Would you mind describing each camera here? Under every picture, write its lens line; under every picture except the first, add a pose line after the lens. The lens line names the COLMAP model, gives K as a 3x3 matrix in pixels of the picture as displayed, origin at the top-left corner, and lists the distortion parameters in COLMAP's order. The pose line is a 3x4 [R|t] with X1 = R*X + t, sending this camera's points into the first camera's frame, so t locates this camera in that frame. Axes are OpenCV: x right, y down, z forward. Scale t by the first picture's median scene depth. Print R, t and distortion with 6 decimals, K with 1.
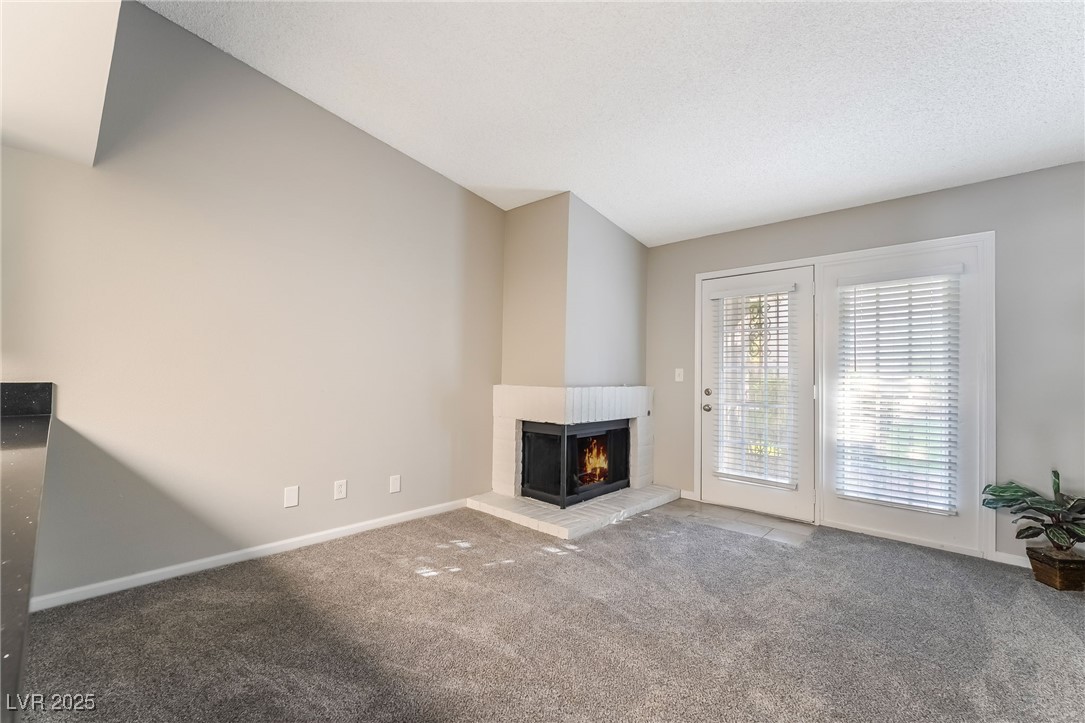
lens RADIAL K [[459.6, 0, 540.5], [0, 459.6, 365.9], [0, 0, 1]] dist [0.006685, -0.000119]
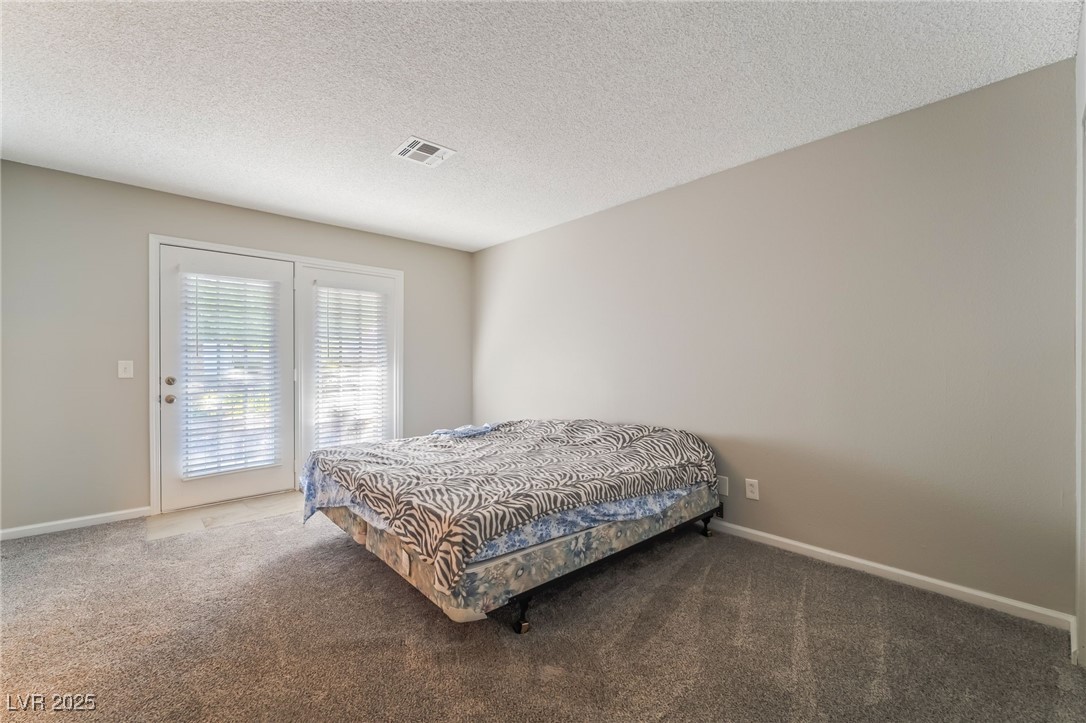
lens RADIAL K [[460.0, 0, 541.0], [0, 460.0, 365.9], [0, 0, 1]] dist [0.006685, -0.000119]
pose [[0.090511, -0.014773, 0.995786, -0.424493], [-0.015696, 0.999745, 0.016258, 0.005828], [-0.995772, -0.017101, 0.090256, 0.262276]]
